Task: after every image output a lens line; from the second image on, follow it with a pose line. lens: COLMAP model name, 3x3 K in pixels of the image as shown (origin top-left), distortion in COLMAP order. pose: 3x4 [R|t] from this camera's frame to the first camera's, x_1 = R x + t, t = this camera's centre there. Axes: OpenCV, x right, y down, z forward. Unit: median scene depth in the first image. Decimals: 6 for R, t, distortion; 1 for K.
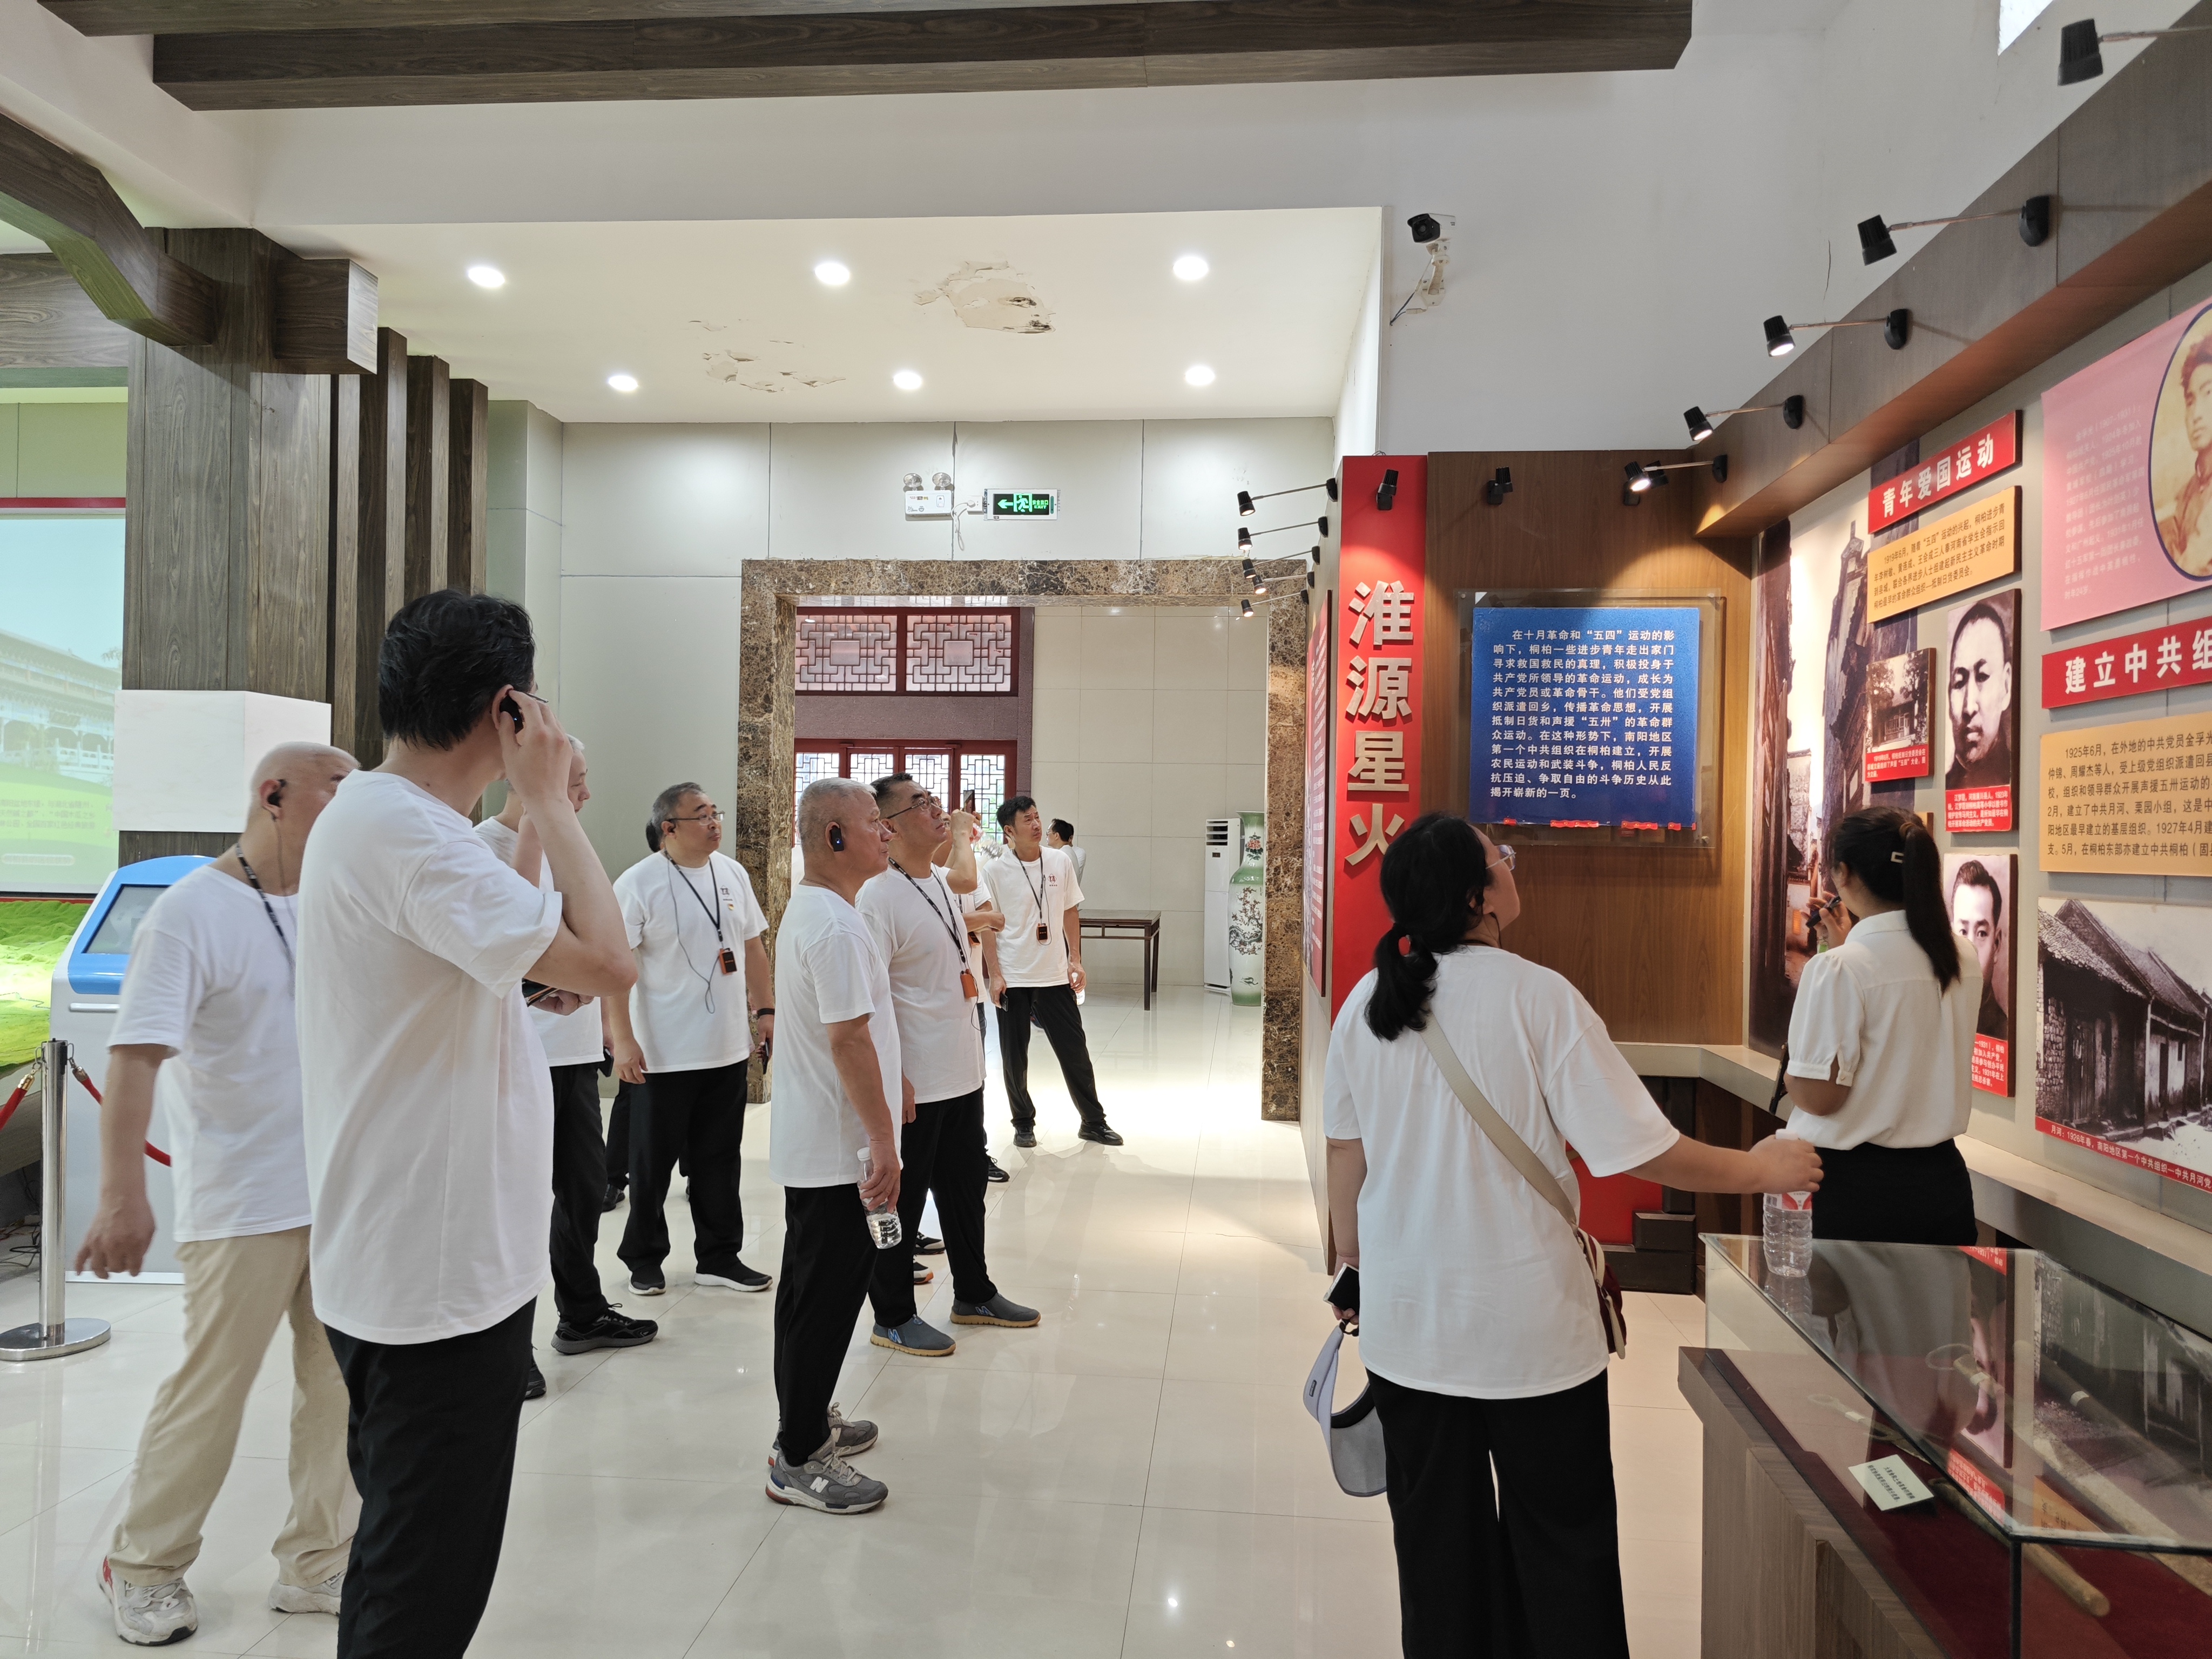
lens RADIAL K [[1452.1, 0, 1106.0], [0, 1452.1, 829.5], [0, 0, 1]] dist [0.072449, -0.056225]
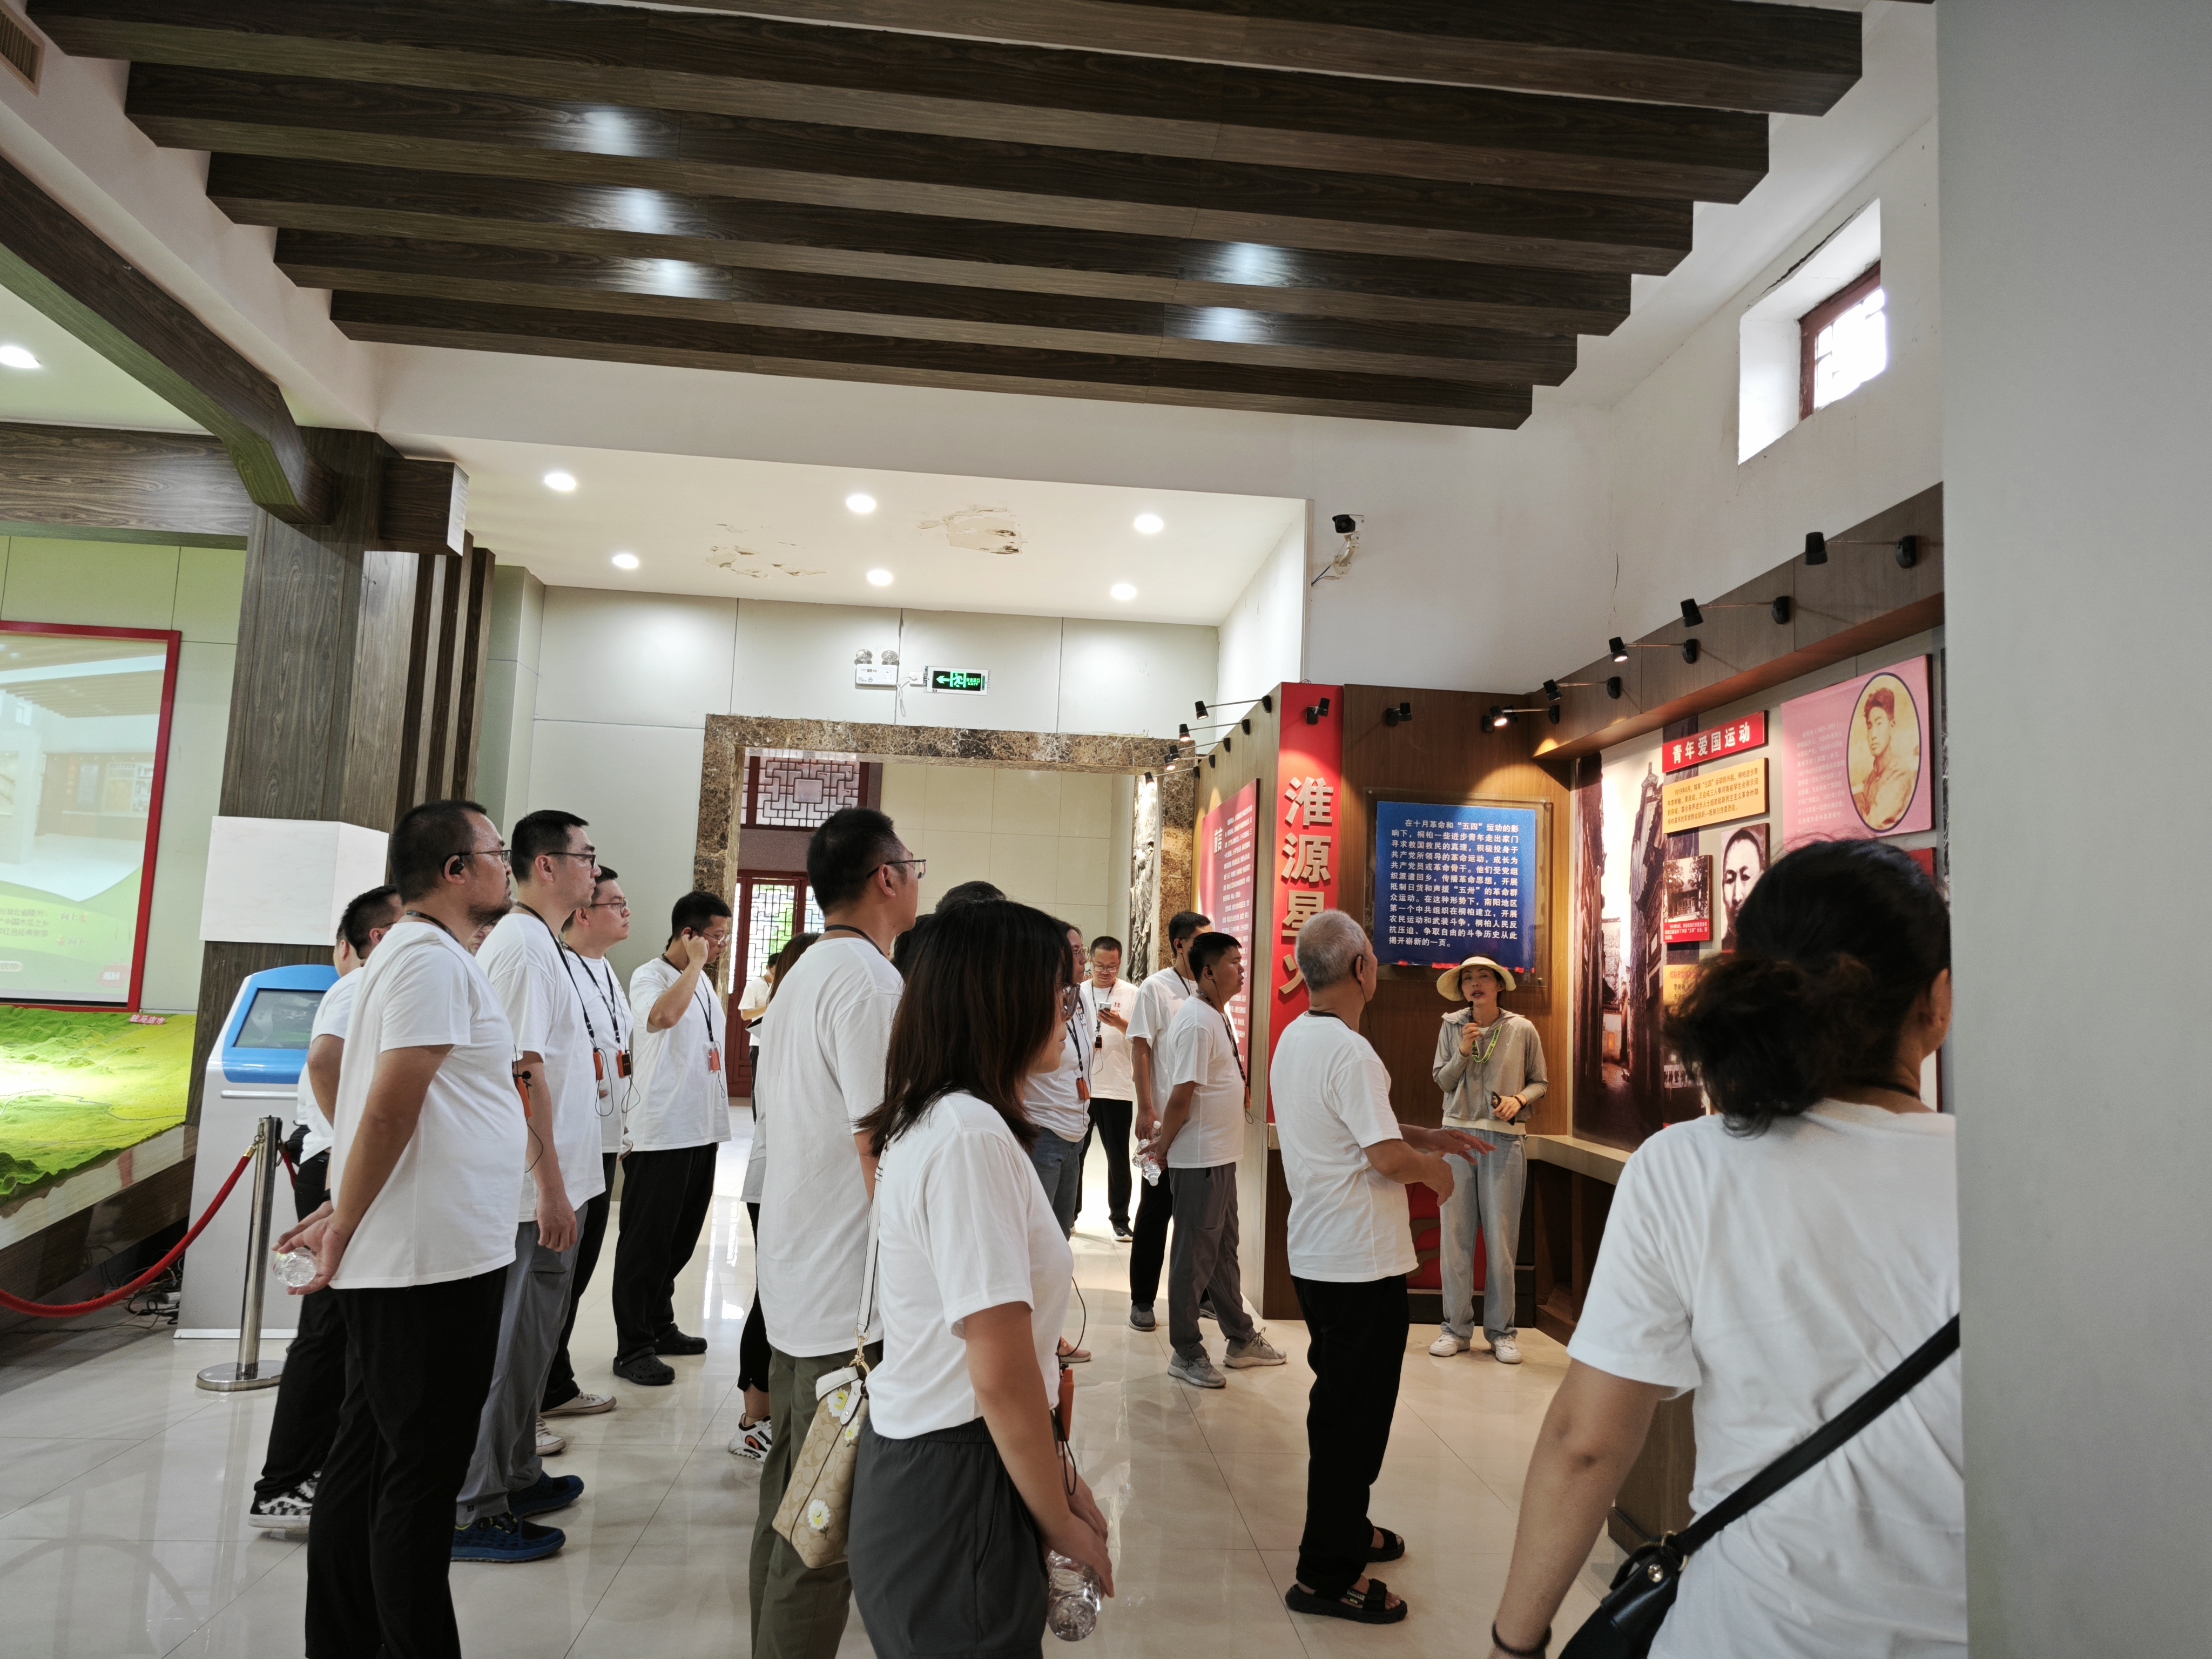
lens RADIAL K [[1452.1, 0, 1106.0], [0, 1452.1, 829.5], [0, 0, 1]] dist [0.072449, -0.056225]
pose [[0.984412, 0.041863, 0.170823, -0.219976], [-0.025955, 0.995204, -0.094320, 0.005860], [-0.173952, 0.088416, 0.980777, -0.261622]]
